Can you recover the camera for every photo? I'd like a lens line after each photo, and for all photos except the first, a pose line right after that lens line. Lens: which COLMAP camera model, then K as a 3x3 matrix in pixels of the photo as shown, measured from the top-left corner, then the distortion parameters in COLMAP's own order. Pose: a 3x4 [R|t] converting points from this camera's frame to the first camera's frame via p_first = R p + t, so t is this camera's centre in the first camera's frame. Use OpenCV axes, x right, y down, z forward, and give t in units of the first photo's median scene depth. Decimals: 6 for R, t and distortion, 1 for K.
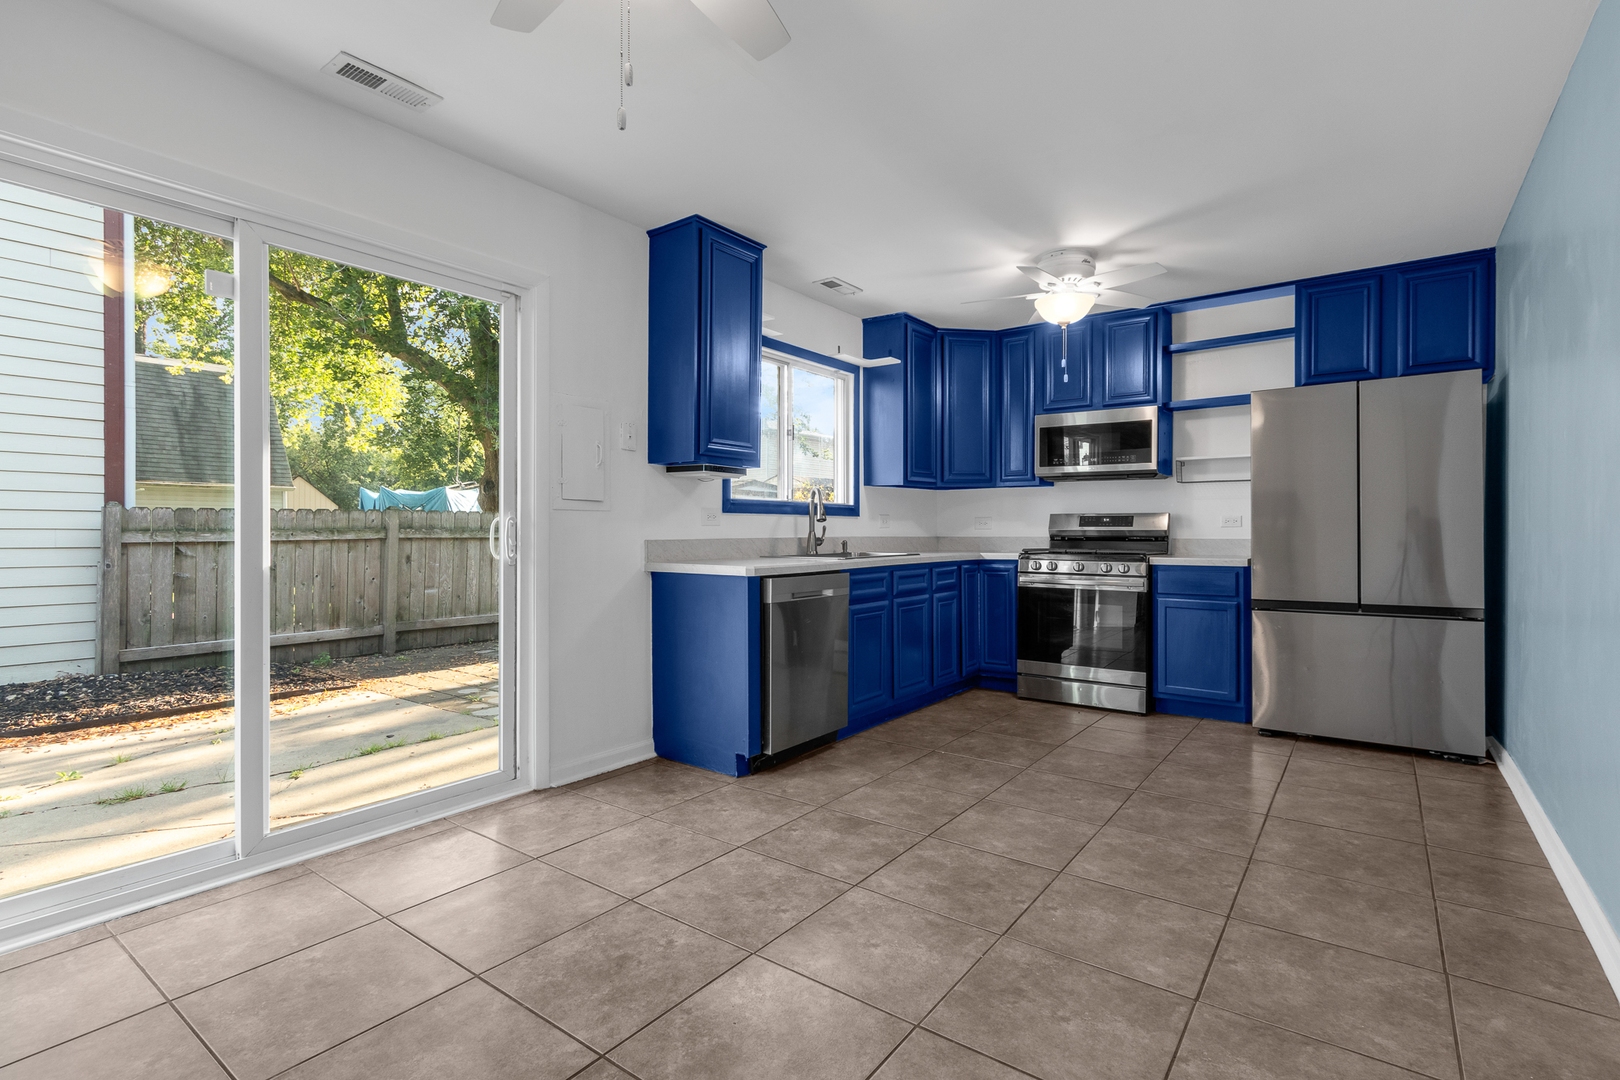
lens RADIAL K [[752.4, 0, 809.7], [0, 752.4, 531.3], [0, 0, 1]] dist [-0.003206, -0.001436]
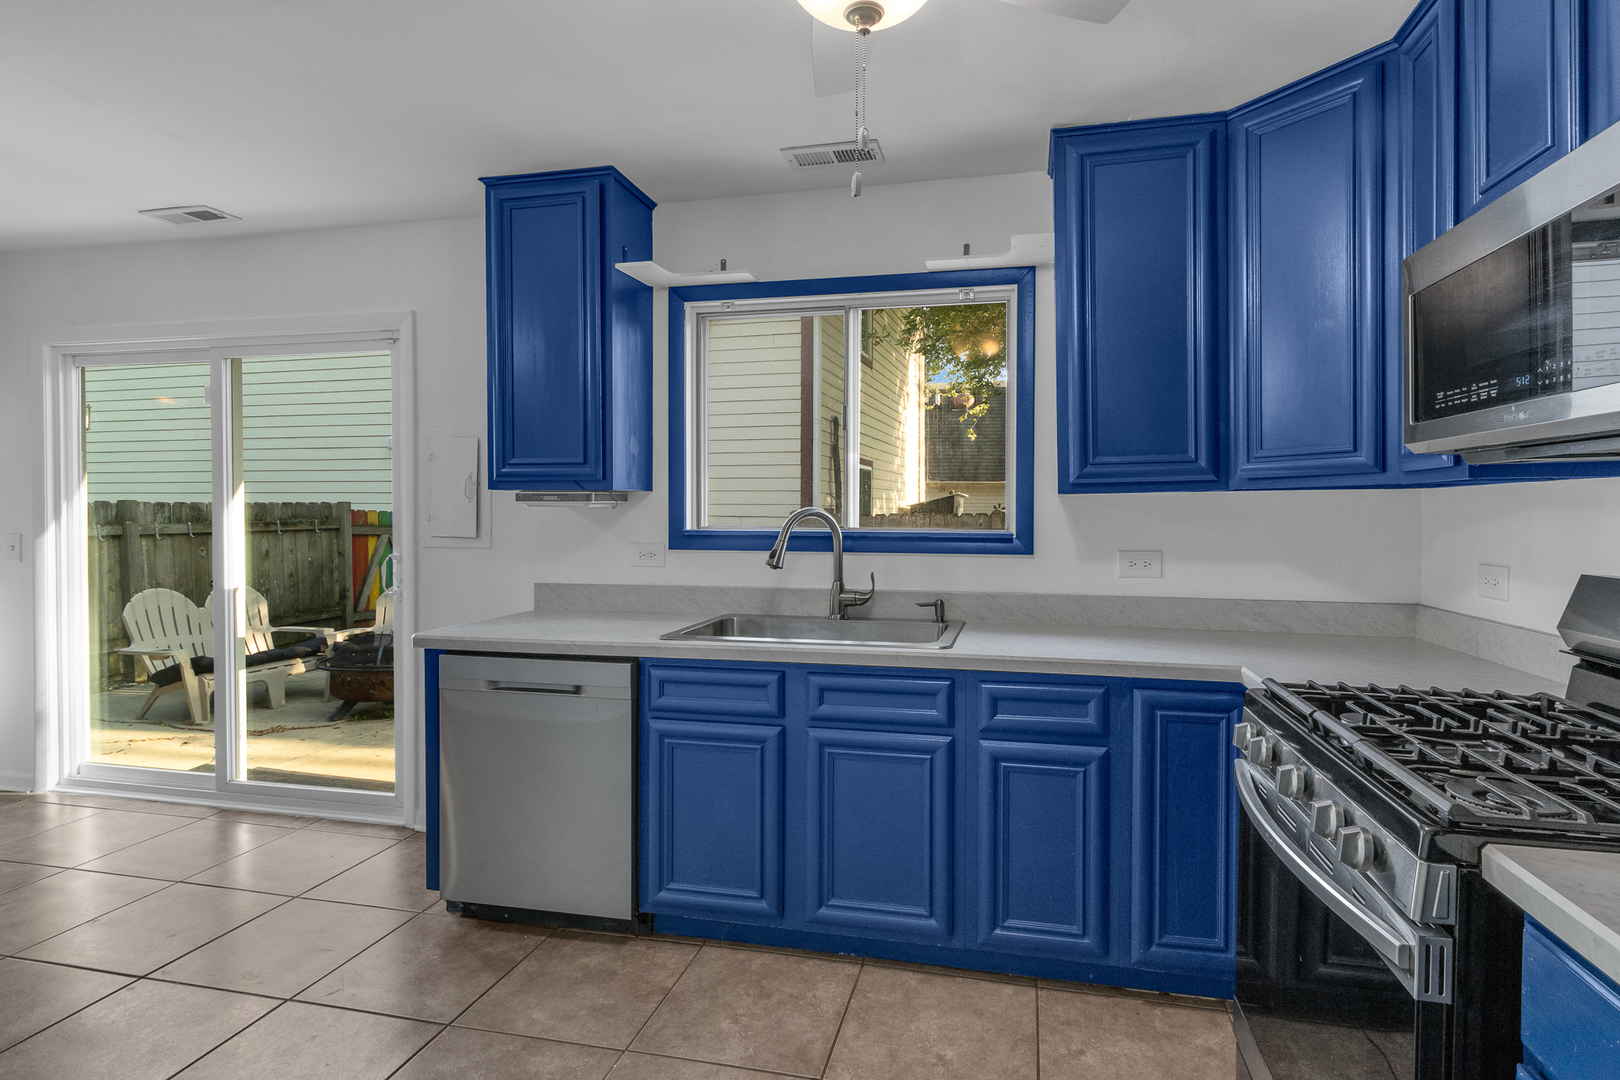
lens RADIAL K [[752.4, 0, 809.4], [0, 752.4, 531.9], [0, 0, 1]] dist [-0.003206, -0.001436]
pose [[0.438433, 0.022046, -0.898493, 0.591901], [-0.007213, 0.999753, 0.021011, -0.057449], [0.898735, -0.002731, 0.438484, 0.801769]]
